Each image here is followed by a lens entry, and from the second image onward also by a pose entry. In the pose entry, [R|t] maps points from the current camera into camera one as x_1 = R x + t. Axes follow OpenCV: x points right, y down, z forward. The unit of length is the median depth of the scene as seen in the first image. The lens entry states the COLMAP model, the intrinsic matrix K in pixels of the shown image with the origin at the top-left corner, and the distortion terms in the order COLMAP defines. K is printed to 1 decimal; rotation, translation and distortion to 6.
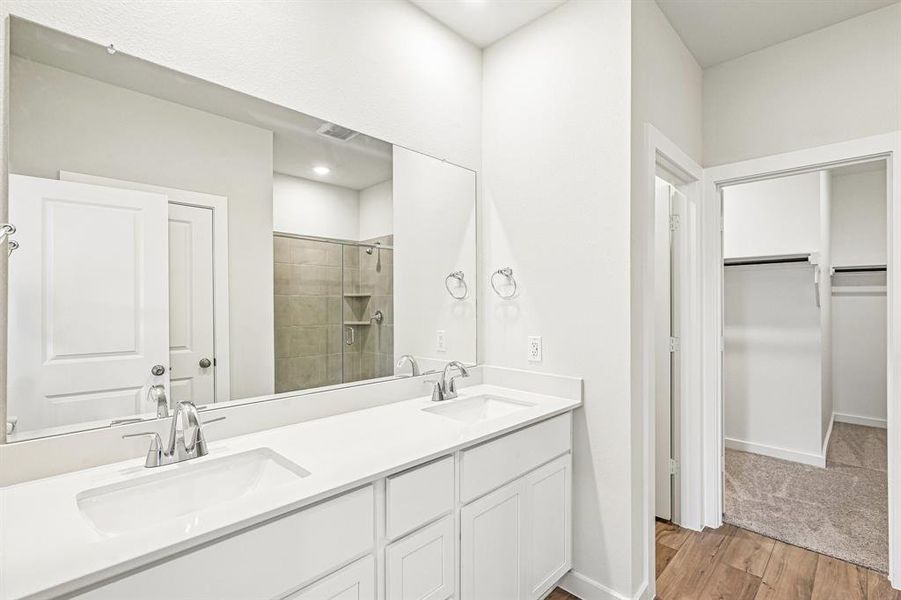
lens RADIAL K [[426.9, 0, 450.5], [0, 426.9, 300.0], [0, 0, 1]] dist [0.000511, -0.000354]
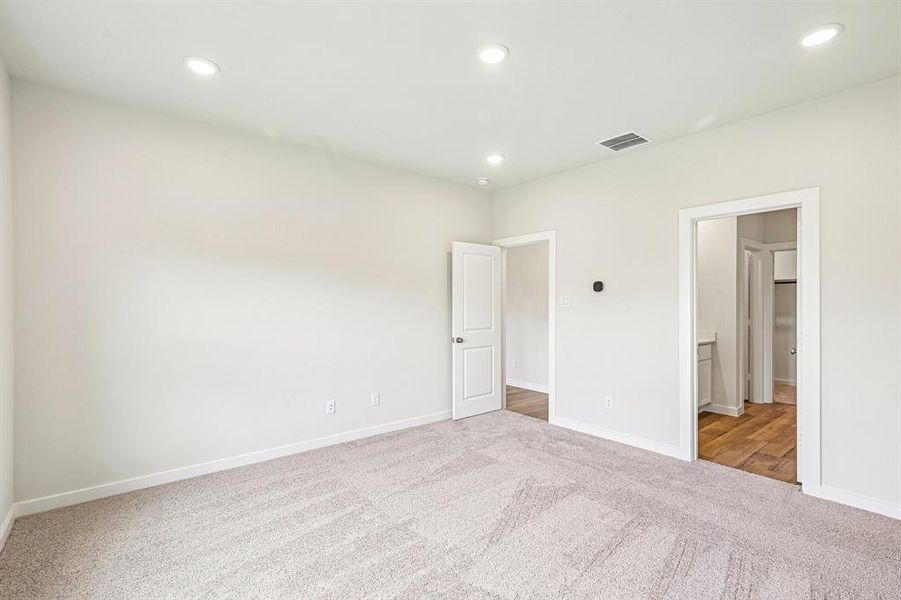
lens RADIAL K [[426.9, 0, 450.5], [0, 426.9, 300.0], [0, 0, 1]] dist [0.000511, -0.000354]
pose [[0.996448, 0.005904, -0.084008, -0.864121], [-0.006205, 0.999975, -0.003332, 0.004677], [0.083986, 0.003842, 0.996460, -1.378638]]
